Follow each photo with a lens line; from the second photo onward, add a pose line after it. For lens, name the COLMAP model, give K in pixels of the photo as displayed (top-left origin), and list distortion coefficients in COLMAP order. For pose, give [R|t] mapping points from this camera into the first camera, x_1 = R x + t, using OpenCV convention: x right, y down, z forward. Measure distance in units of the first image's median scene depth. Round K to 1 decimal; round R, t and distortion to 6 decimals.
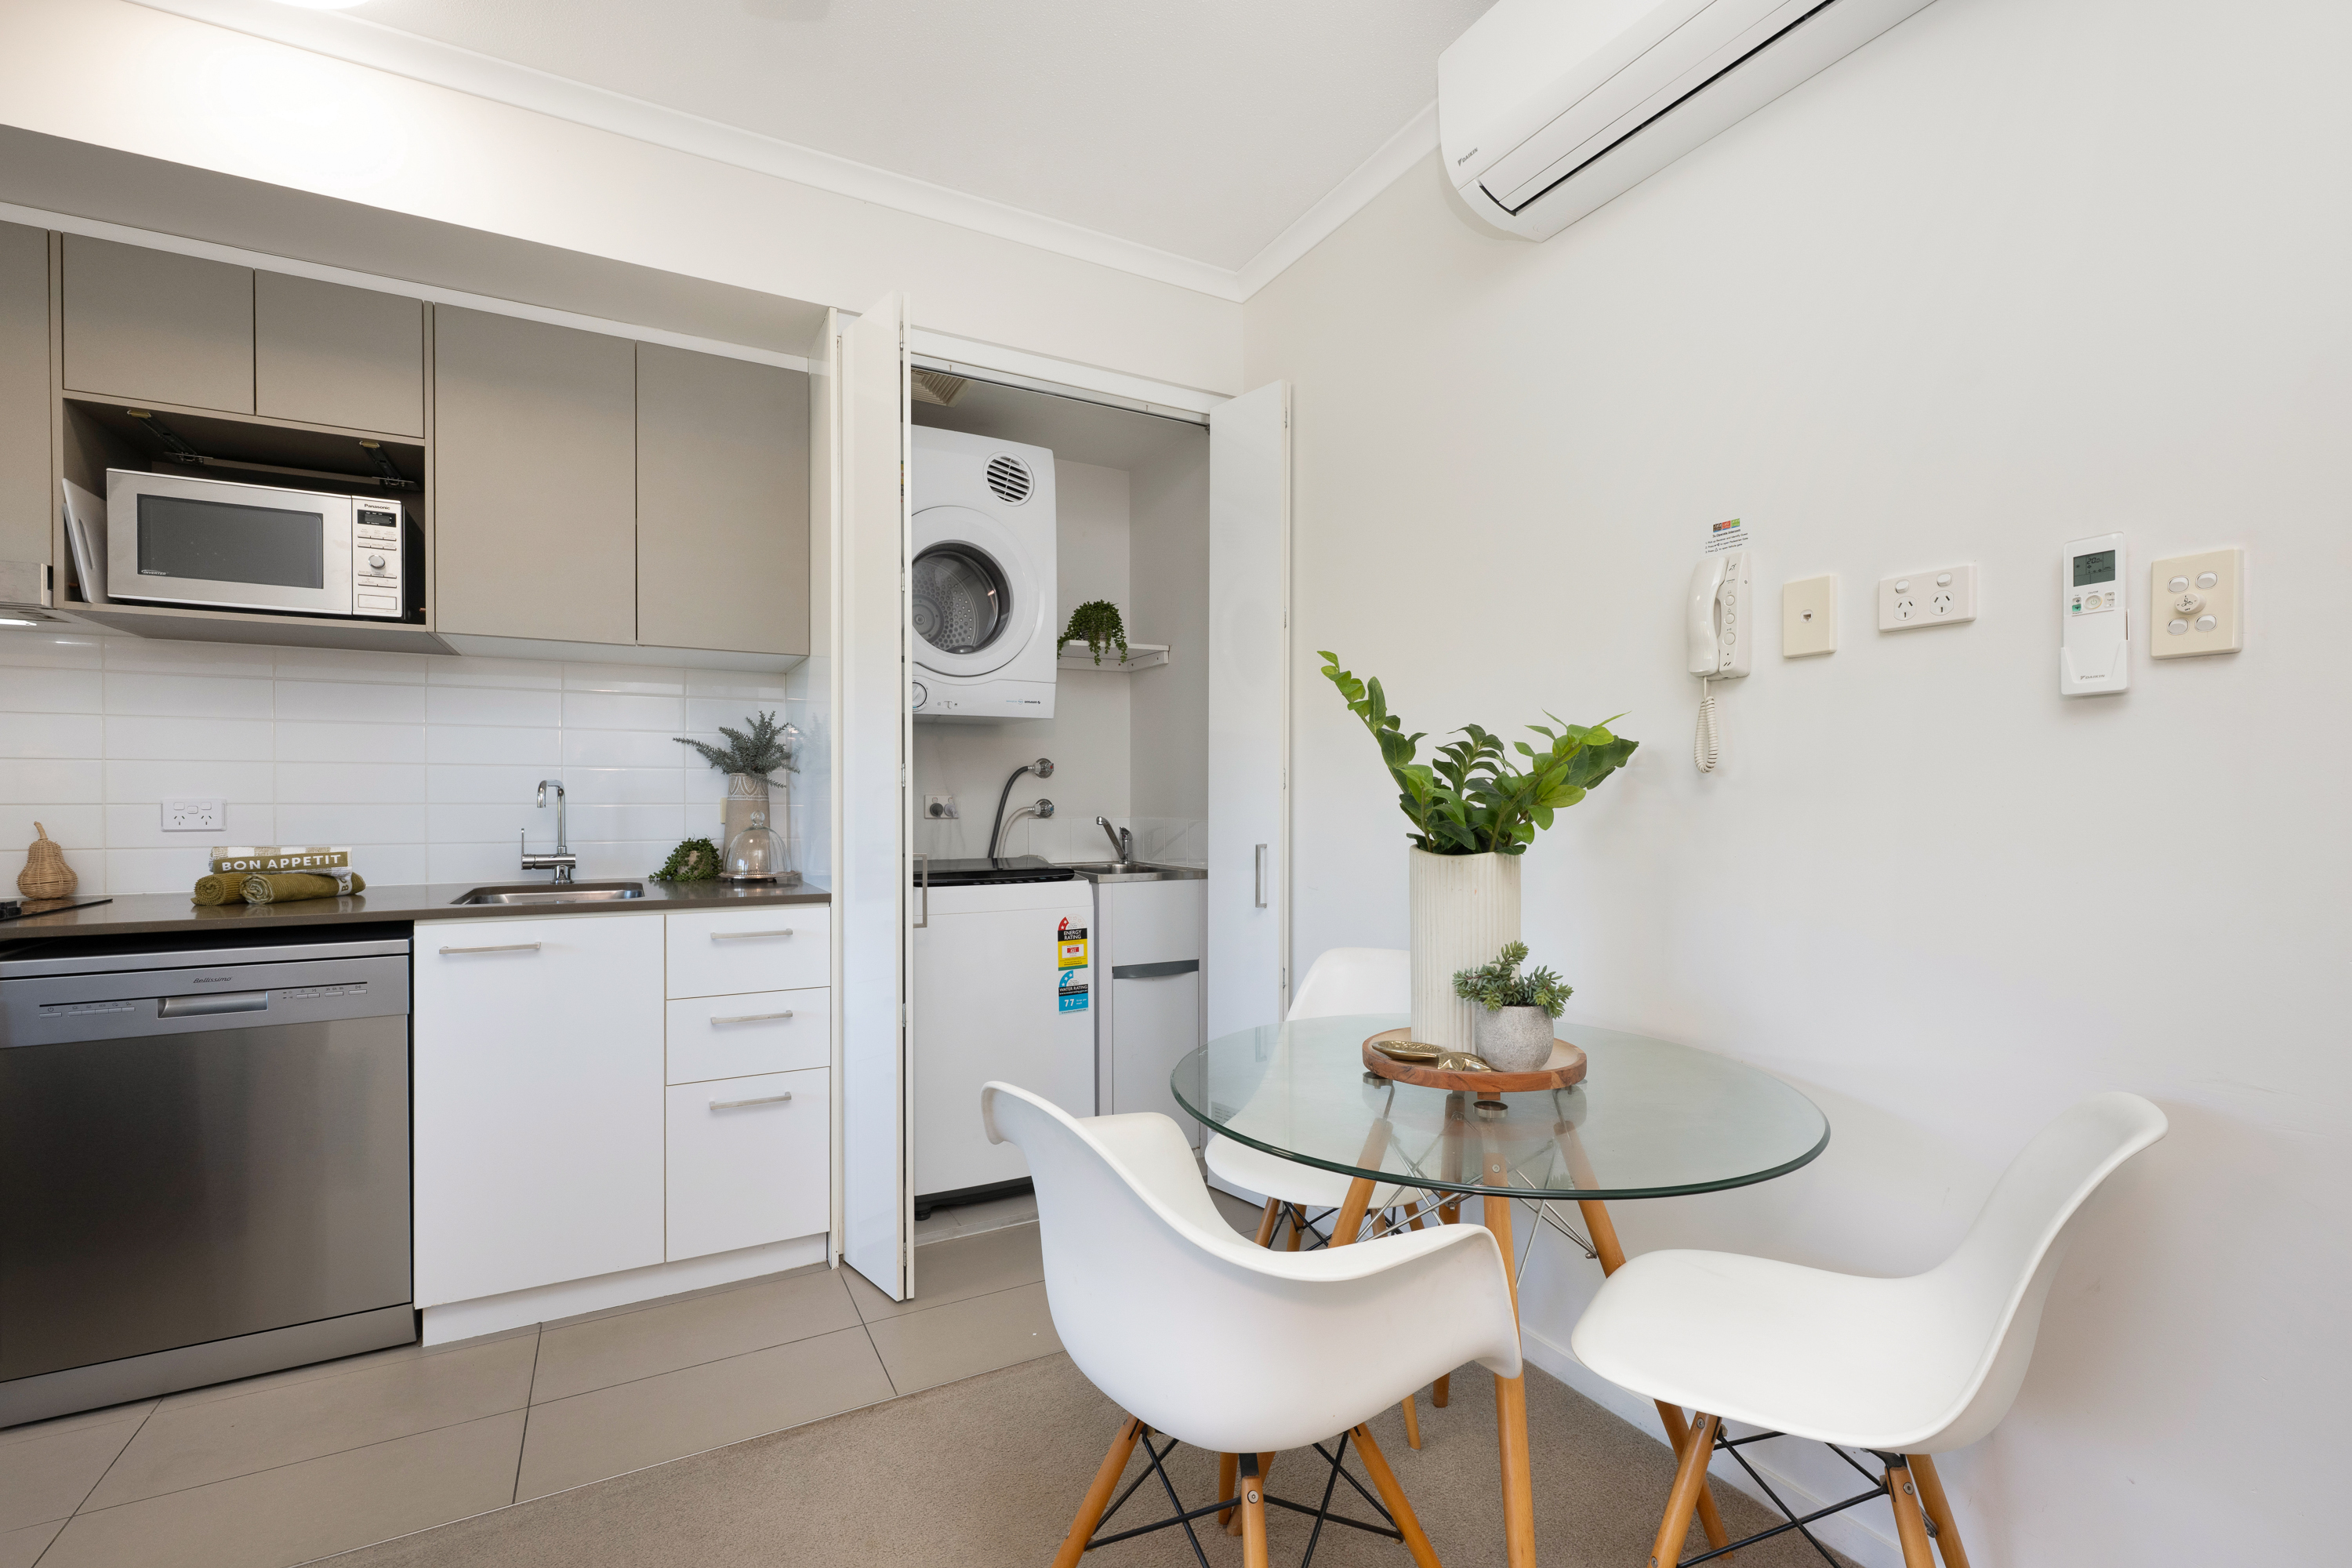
lens RADIAL K [[1047.4, 0, 1179.5], [0, 1047.4, 802.0], [0, 0, 1]] dist [0.000067, 0.000222]
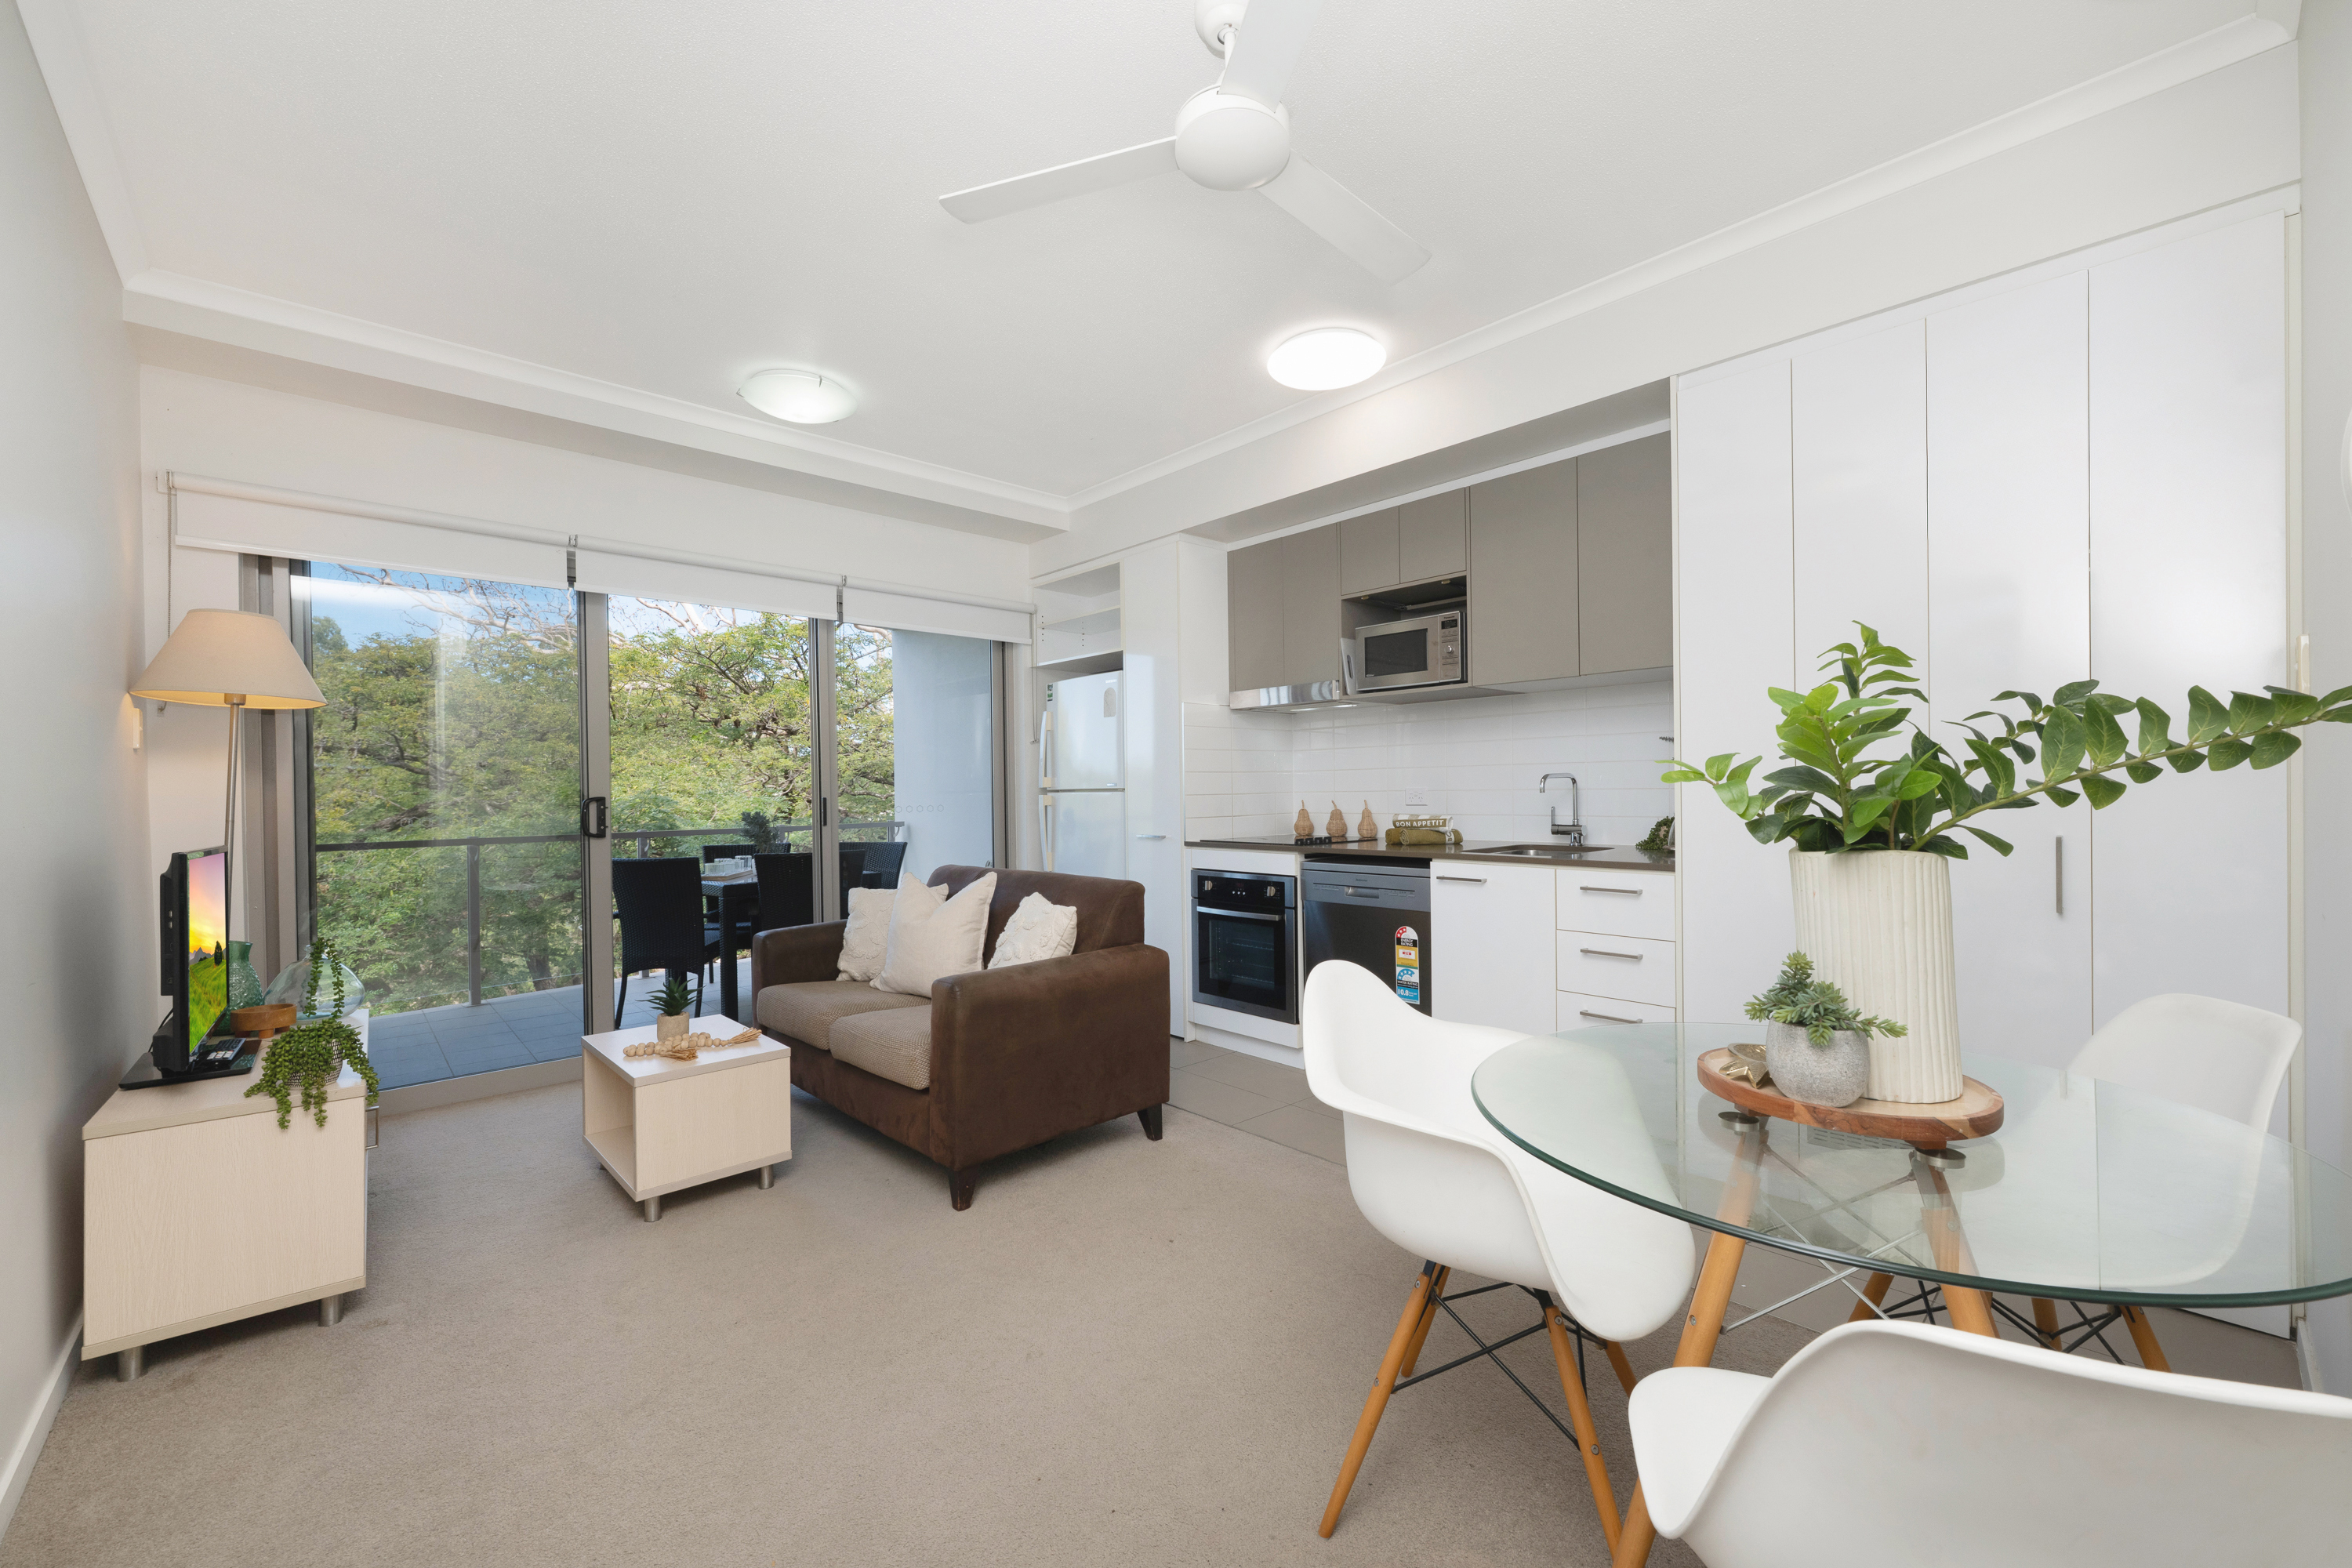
lens RADIAL K [[927.9, 0, 1184.0], [0, 927.9, 789.9], [0, 0, 1]] dist [-0.001021, -0.000041]
pose [[0.251495, -0.004025, -0.967850, 0.591269], [0.010968, 0.999939, -0.001309, -0.002694], [0.967796, -0.010286, 0.251524, 0.198860]]
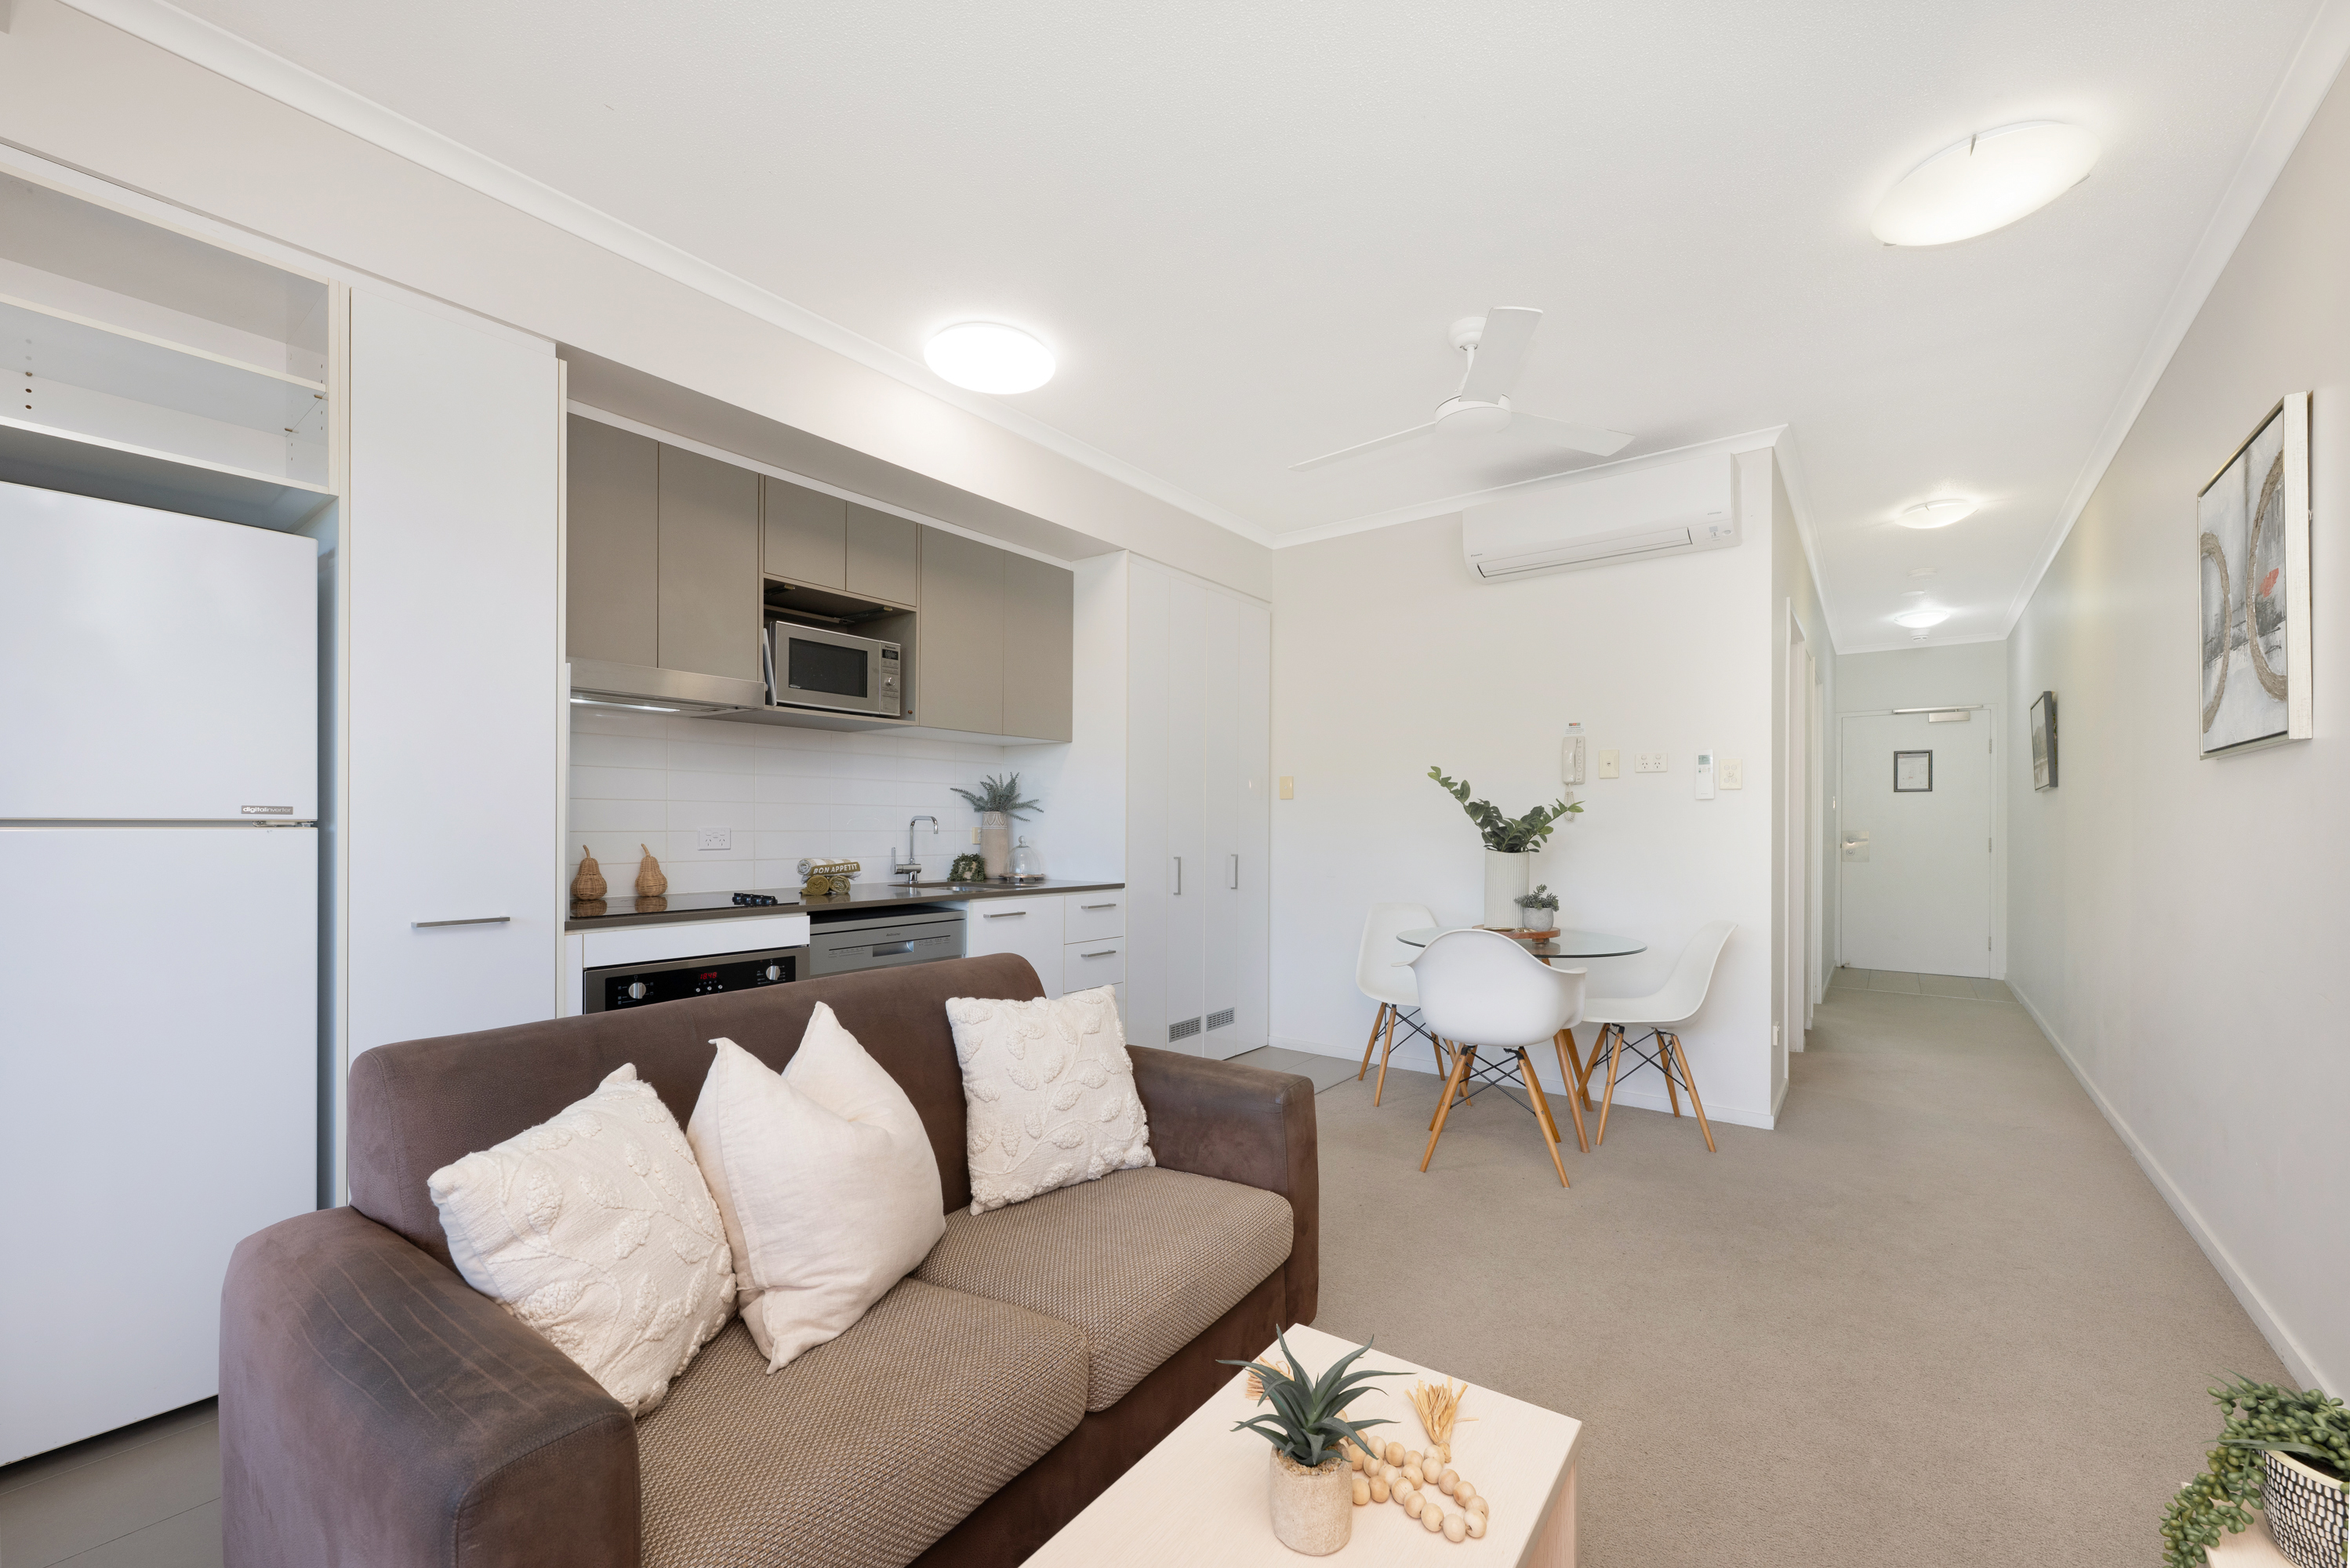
lens RADIAL K [[927.0, 0, 1202.6], [0, 927.0, 824.3], [0, 0, 1]] dist [-0.001021, -0.000041]
pose [[0.903985, 0.005066, 0.427535, -0.944229], [-0.003361, 0.999983, -0.004743, -0.004089], [-0.427552, 0.002850, 0.903986, -0.496164]]
